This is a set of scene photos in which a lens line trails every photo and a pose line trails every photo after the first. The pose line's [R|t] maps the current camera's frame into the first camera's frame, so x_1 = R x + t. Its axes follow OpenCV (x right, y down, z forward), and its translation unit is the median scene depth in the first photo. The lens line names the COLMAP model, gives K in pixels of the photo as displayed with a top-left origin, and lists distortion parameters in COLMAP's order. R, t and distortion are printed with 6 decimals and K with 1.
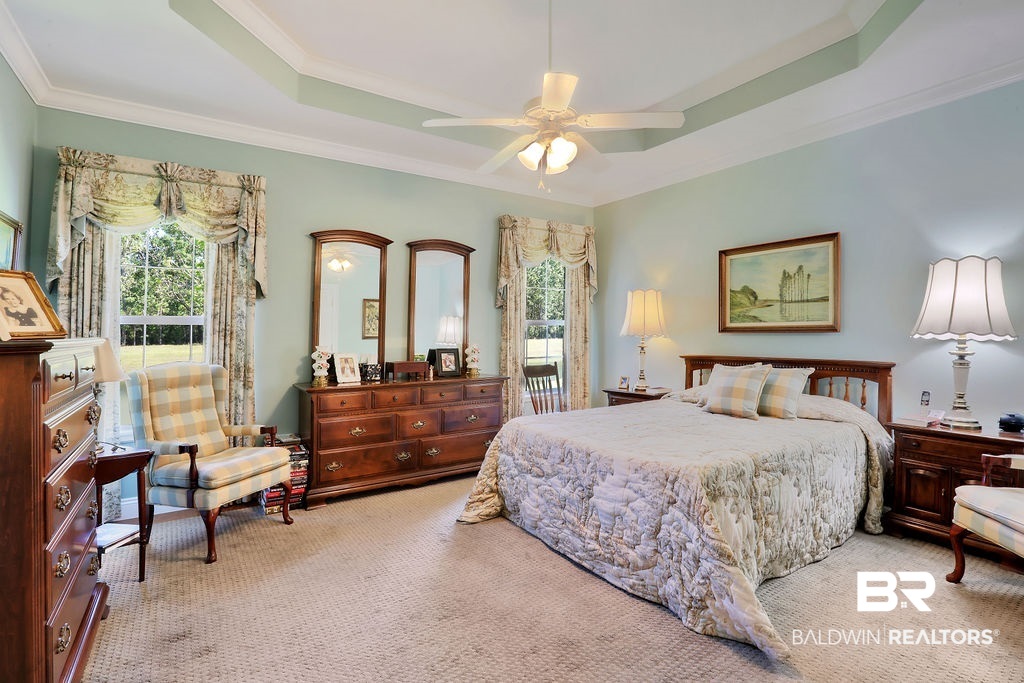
lens RADIAL K [[484.9, 0, 513.1], [0, 484.9, 321.9], [0, 0, 1]] dist [-0.042878, 0.018542]
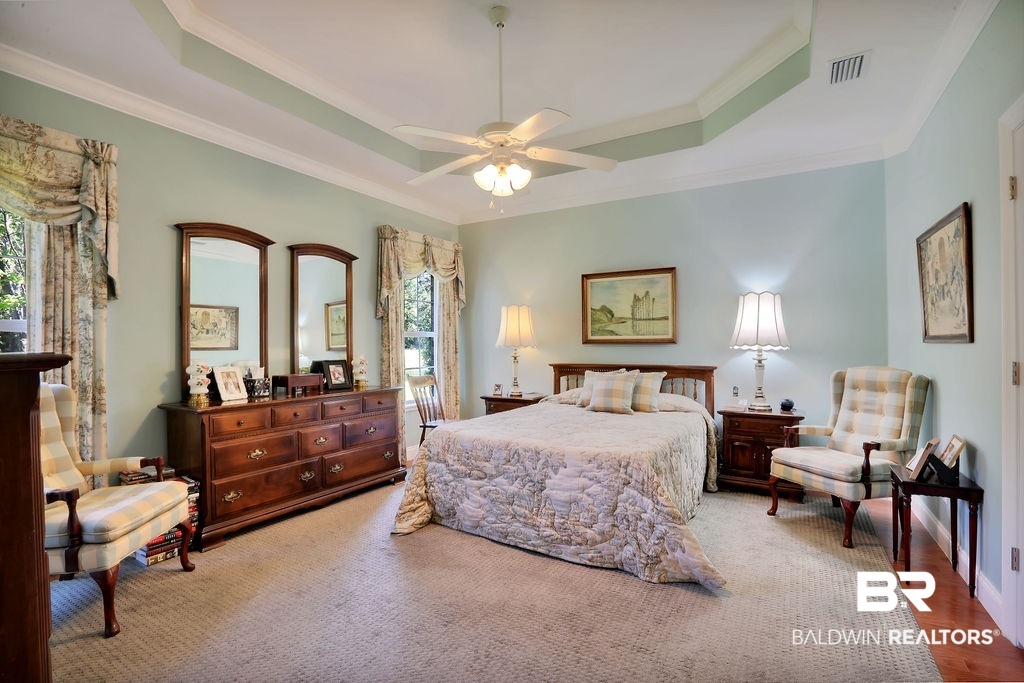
lens RADIAL K [[466.6, 0, 512.0], [0, 466.6, 341.5], [0, 0, 1]] dist [-0.043934, 0.017963]
pose [[0.907878, 0.004902, 0.419207, -0.250913], [-0.011716, 0.999838, 0.013681, 0.002490], [-0.419072, -0.017332, 0.907788, 0.037001]]
